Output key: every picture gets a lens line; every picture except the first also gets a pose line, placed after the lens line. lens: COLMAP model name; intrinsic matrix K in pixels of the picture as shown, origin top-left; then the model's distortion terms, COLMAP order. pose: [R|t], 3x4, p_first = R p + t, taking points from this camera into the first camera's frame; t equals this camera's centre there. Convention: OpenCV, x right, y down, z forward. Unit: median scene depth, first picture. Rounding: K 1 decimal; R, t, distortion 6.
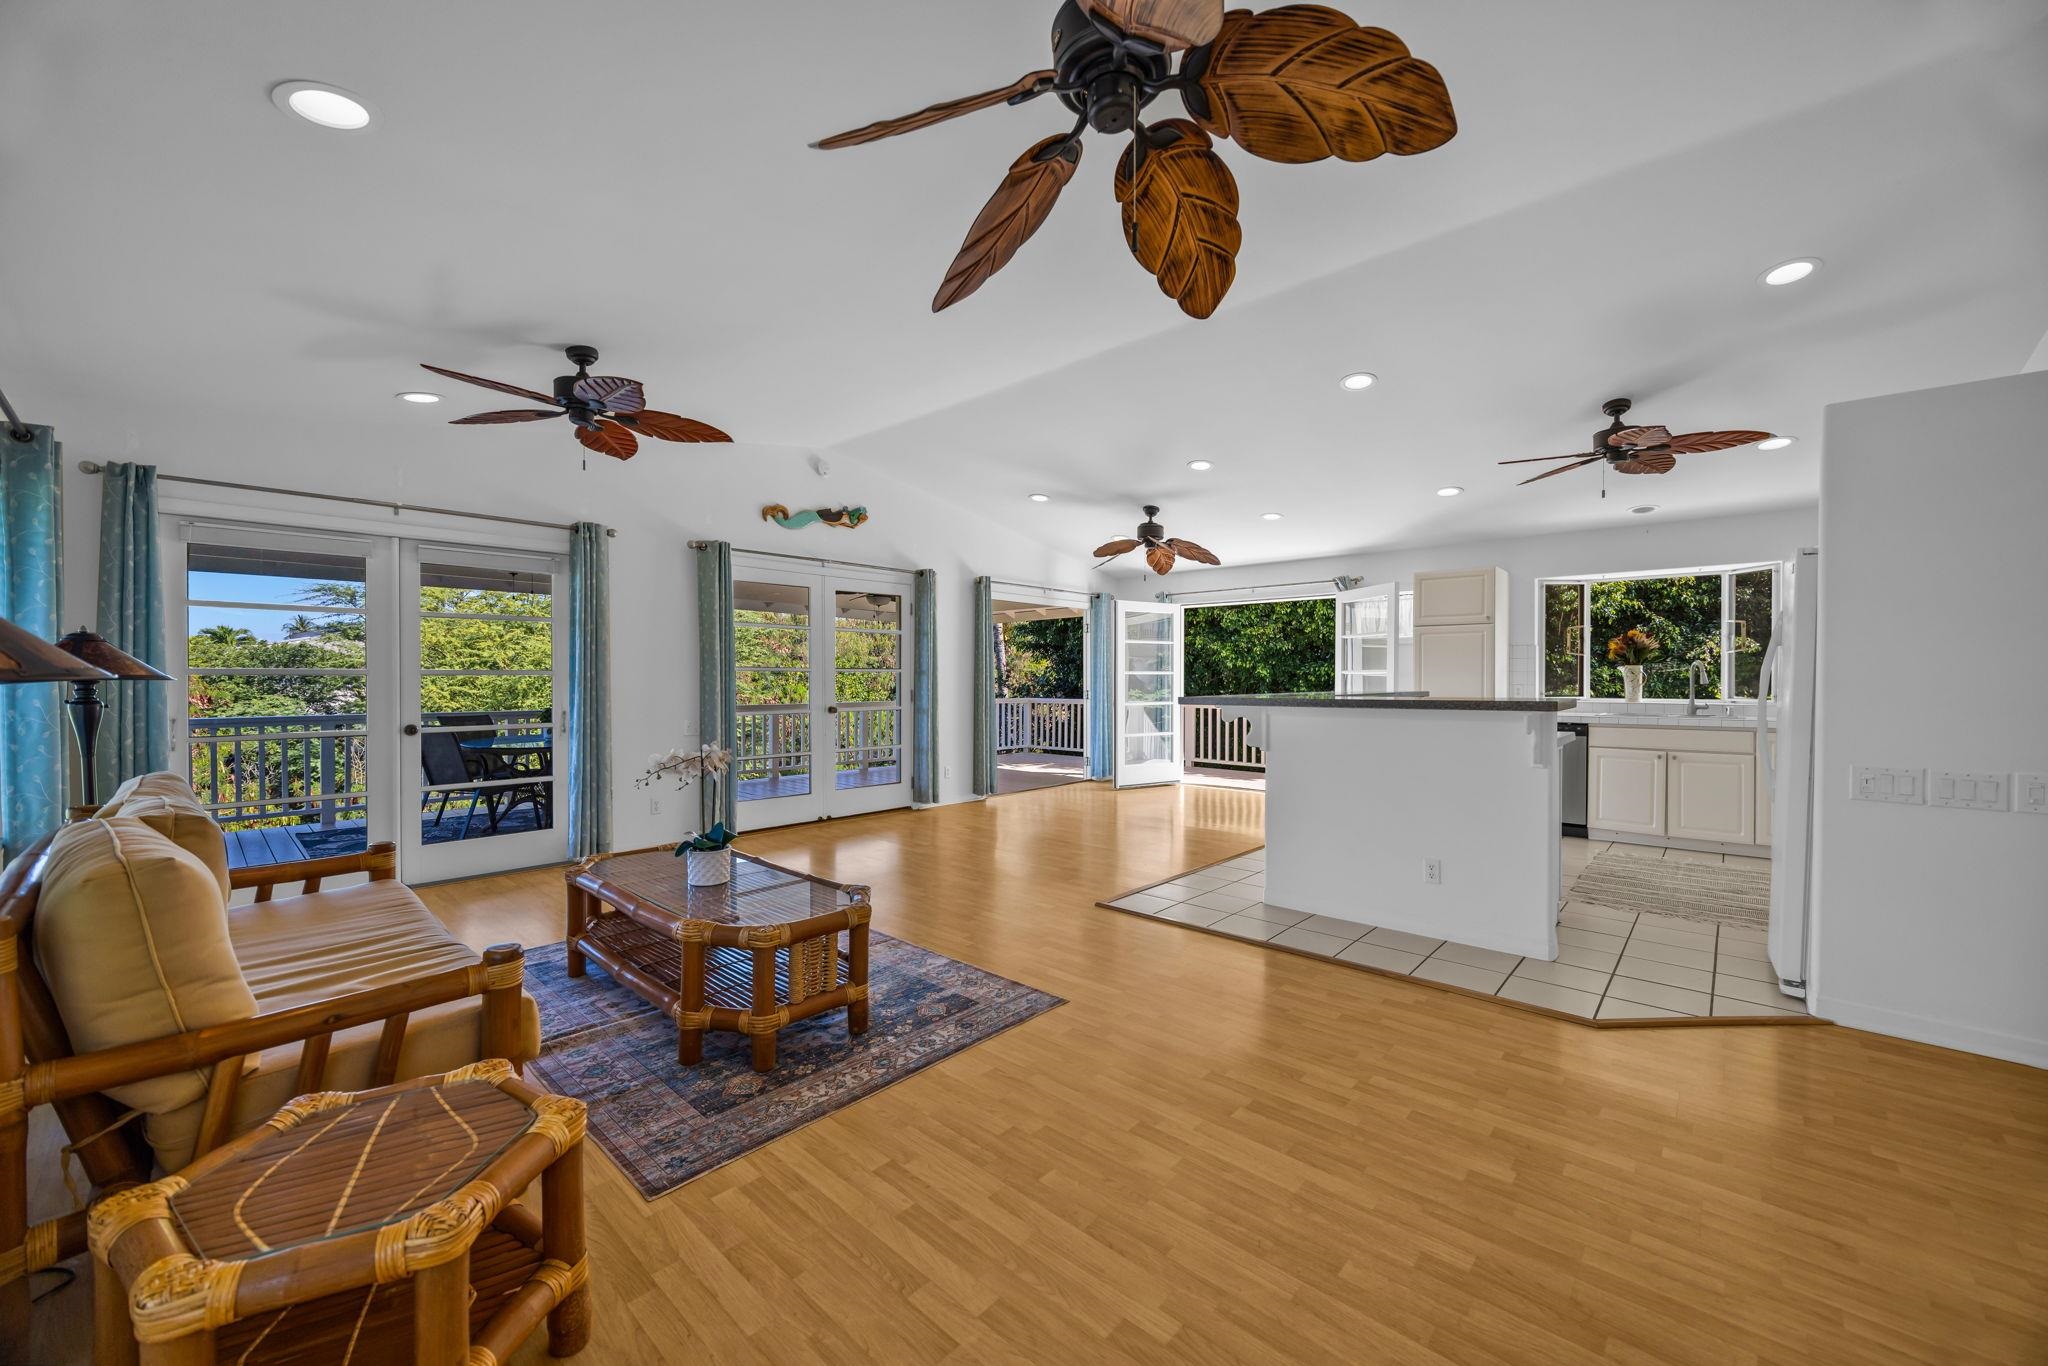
lens RADIAL K [[778.1, 0, 1017.1], [0, 778.1, 679.9], [0, 0, 1]] dist [-0.004231, -0.000235]
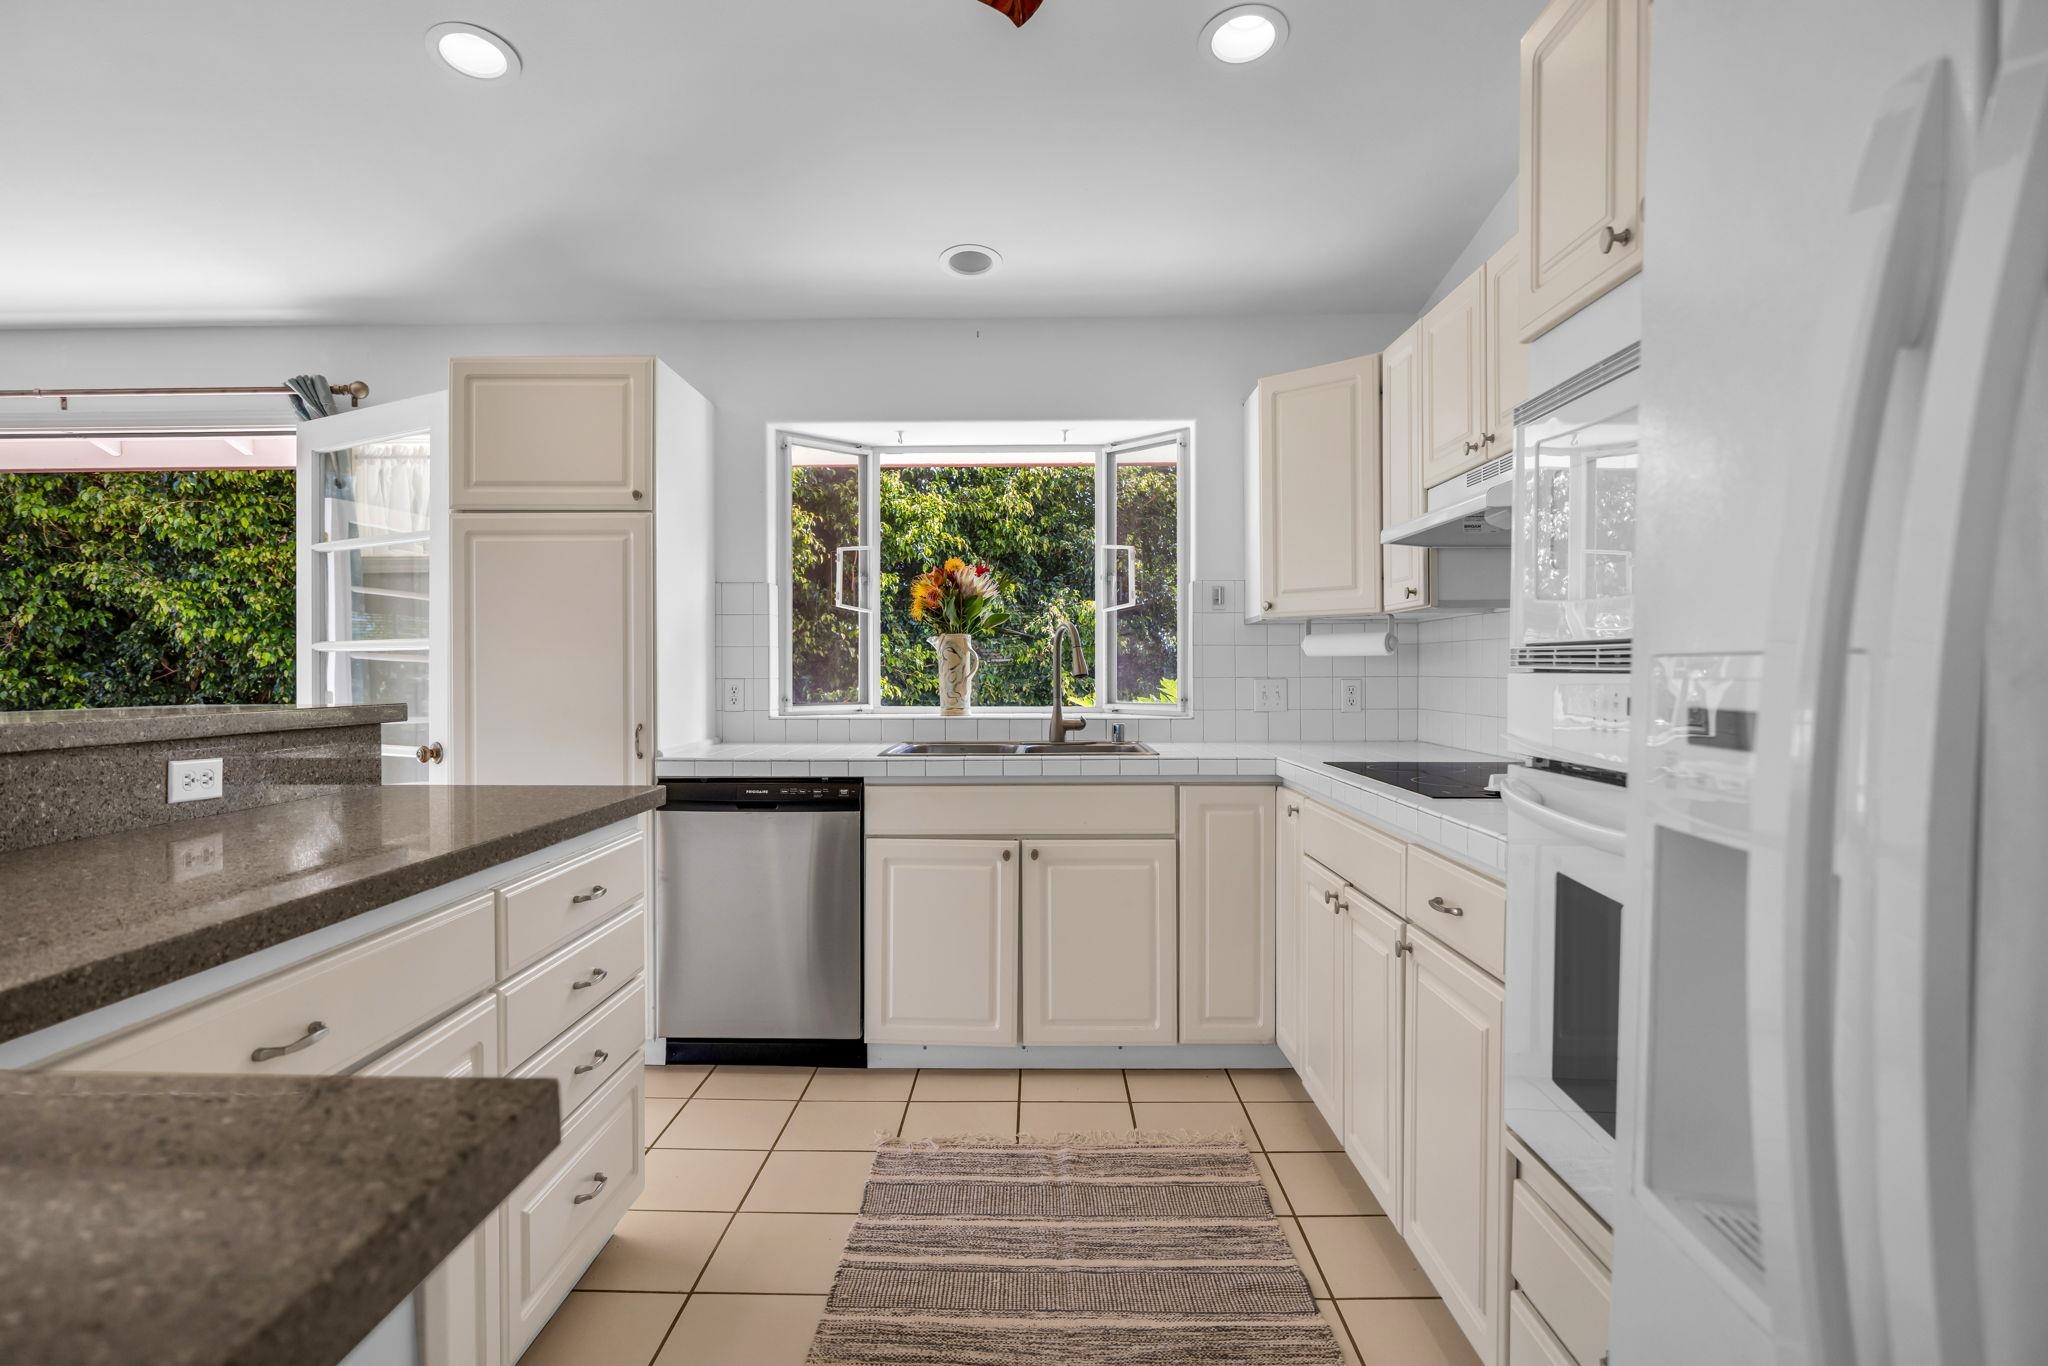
lens RADIAL K [[1080.1, 0, 1023.7], [0, 1080.1, 675.8], [0, 0, 1]] dist [-0.002397, -0.000149]
pose [[0.743808, -0.007169, 0.668355, 0.388326], [0.004892, 0.999974, 0.005282, 0.002222], [-0.668376, -0.000659, 0.743824, 0.486794]]
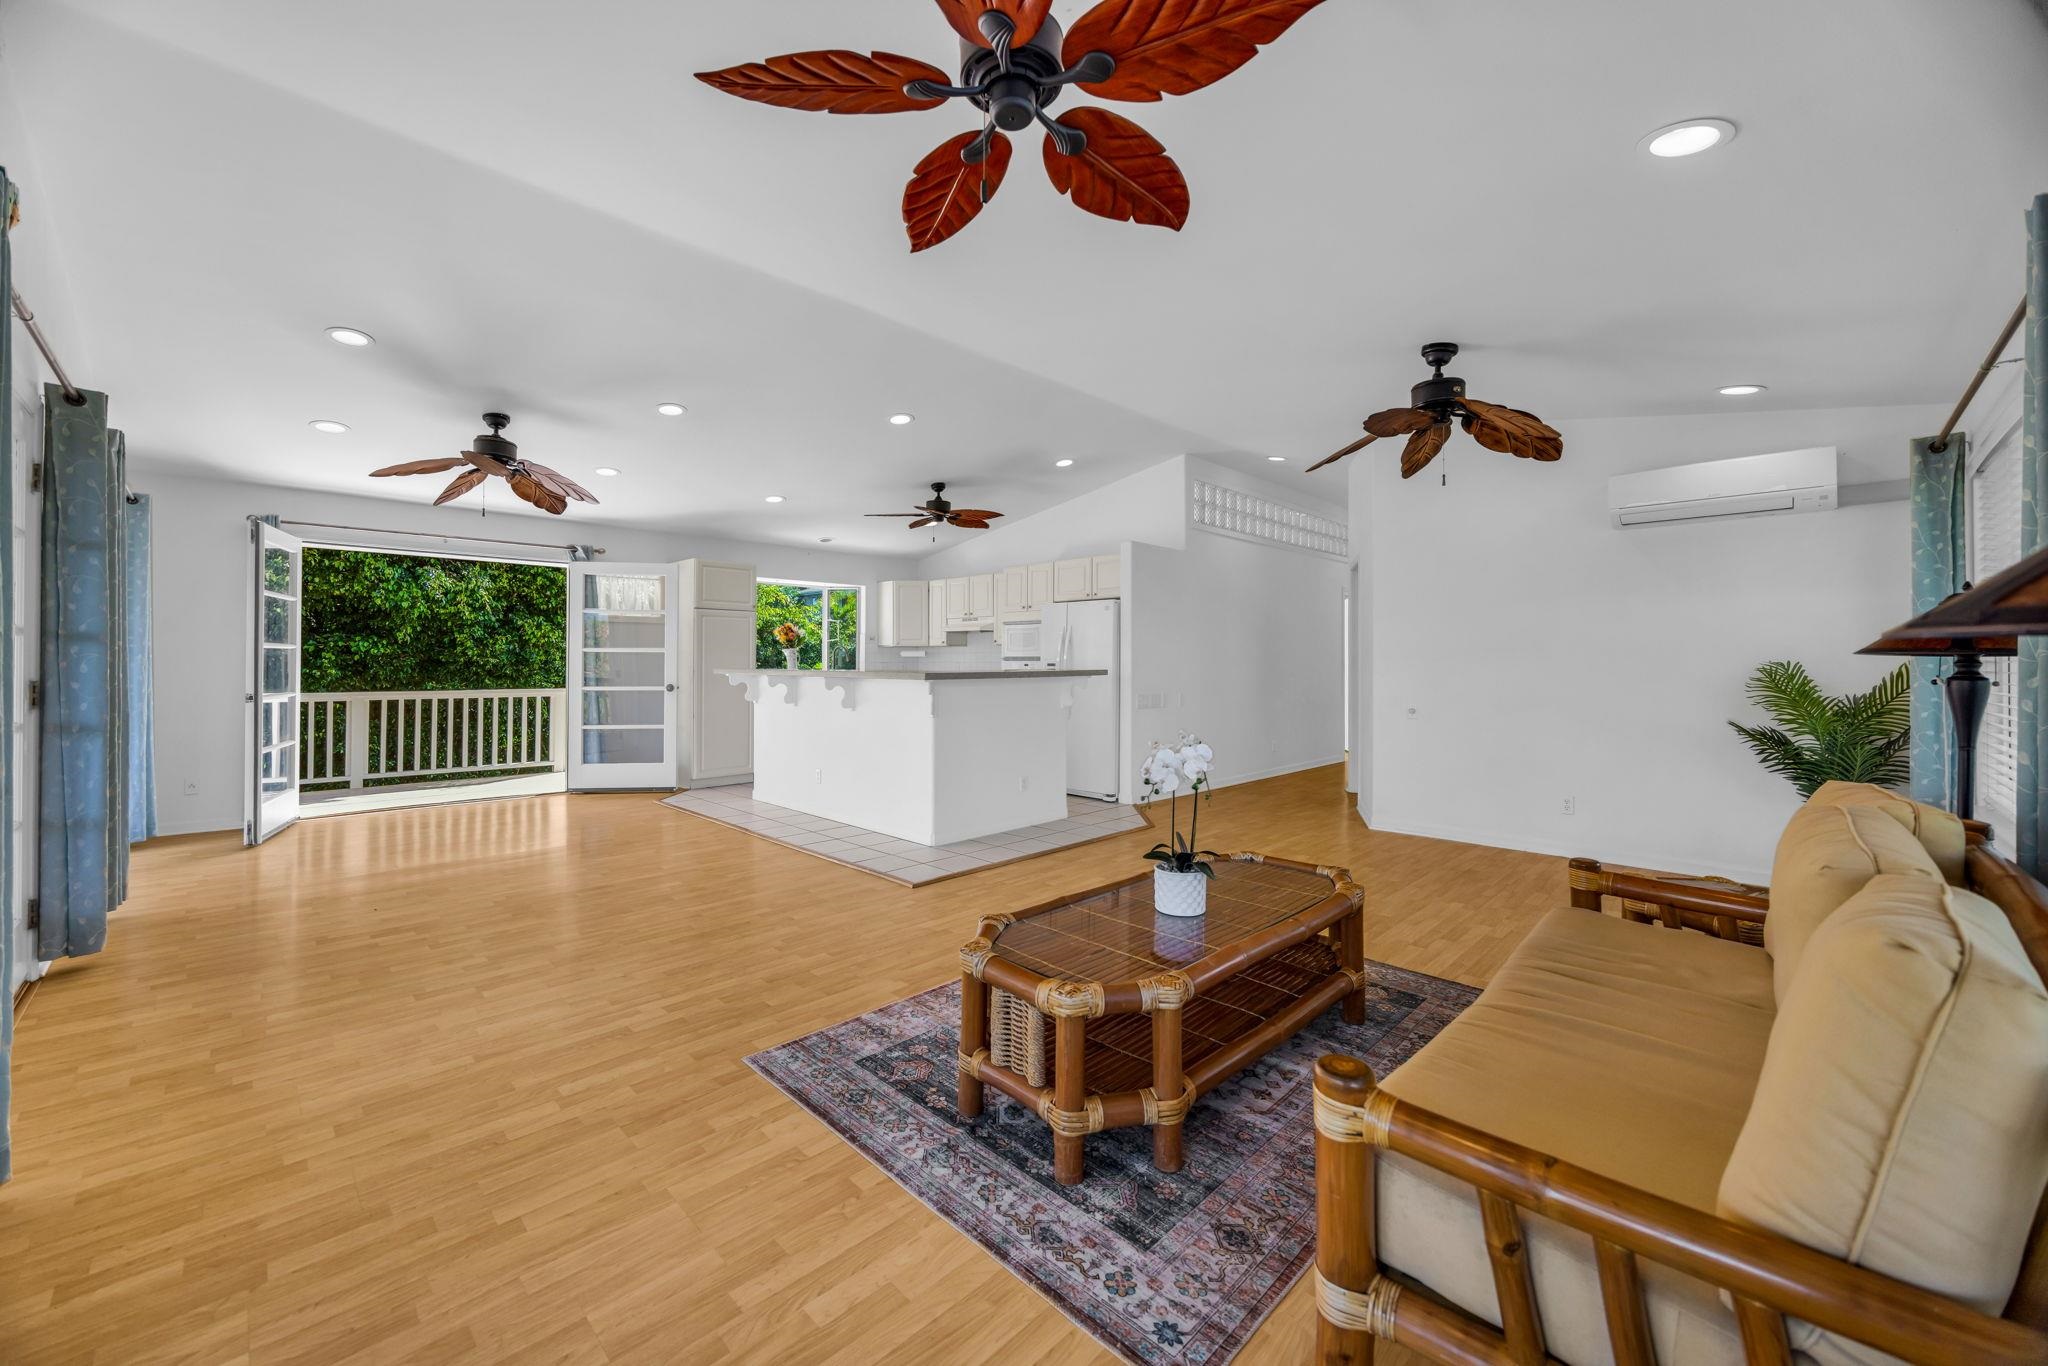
lens RADIAL K [[778.1, 0, 1030.6], [0, 778.1, 669.4], [0, 0, 1]] dist [-0.004231, -0.000235]
pose [[0.040191, -0.014303, 0.999090, -0.534561], [-0.000144, 0.999897, 0.014320, -0.000558], [-0.999192, -0.000719, 0.040185, 0.502291]]
